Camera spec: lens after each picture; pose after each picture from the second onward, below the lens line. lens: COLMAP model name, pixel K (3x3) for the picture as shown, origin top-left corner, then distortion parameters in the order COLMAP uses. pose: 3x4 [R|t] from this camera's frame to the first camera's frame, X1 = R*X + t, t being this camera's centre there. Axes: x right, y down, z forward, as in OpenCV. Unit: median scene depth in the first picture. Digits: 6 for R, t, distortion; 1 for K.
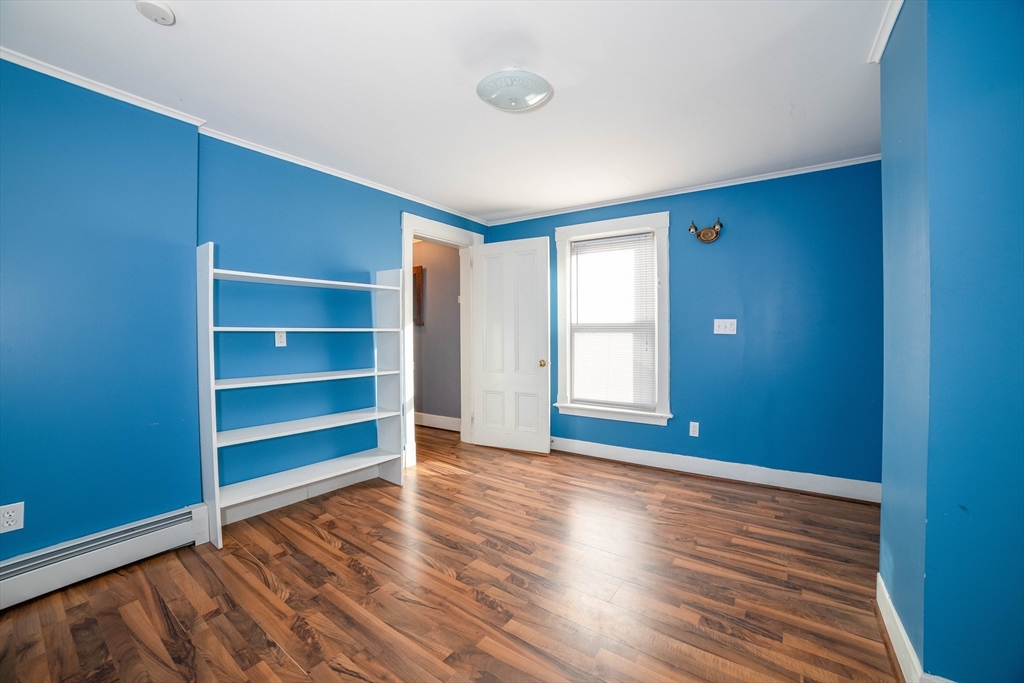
lens RADIAL K [[418.7, 0, 509.0], [0, 418.7, 336.3], [0, 0, 1]] dist [-0.120487, 0.043838]
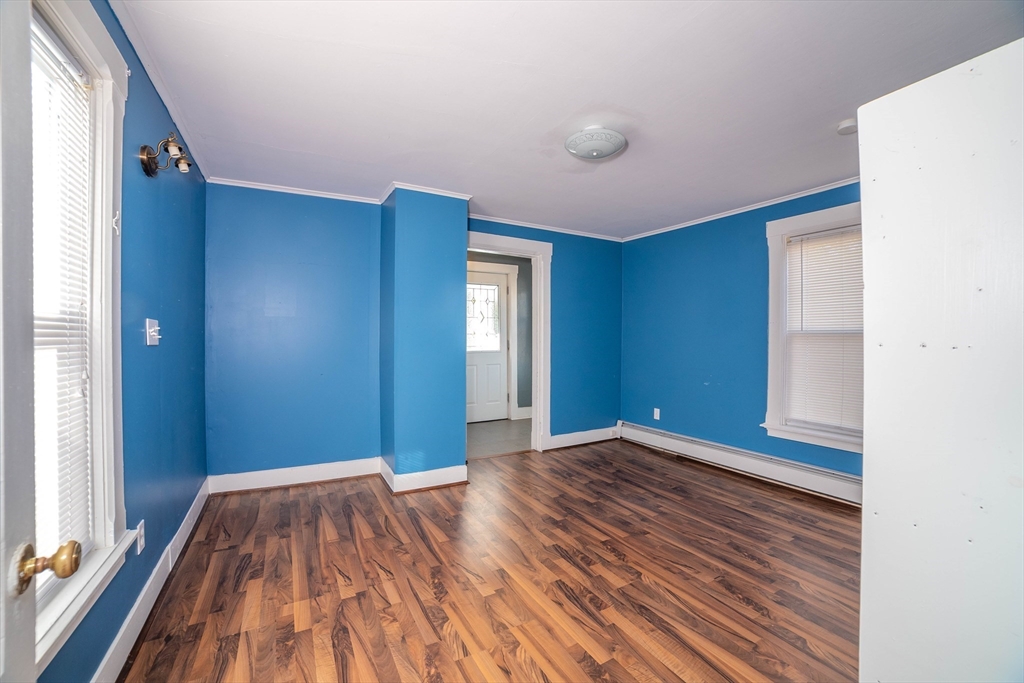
lens RADIAL K [[418.7, 0, 509.0], [0, 418.7, 336.3], [0, 0, 1]] dist [-0.120487, 0.043838]
pose [[-0.905020, -0.003022, 0.425358, -0.217099], [0.003944, 0.999872, 0.015495, -0.033811], [-0.425351, 0.015701, -0.904892, 1.739735]]
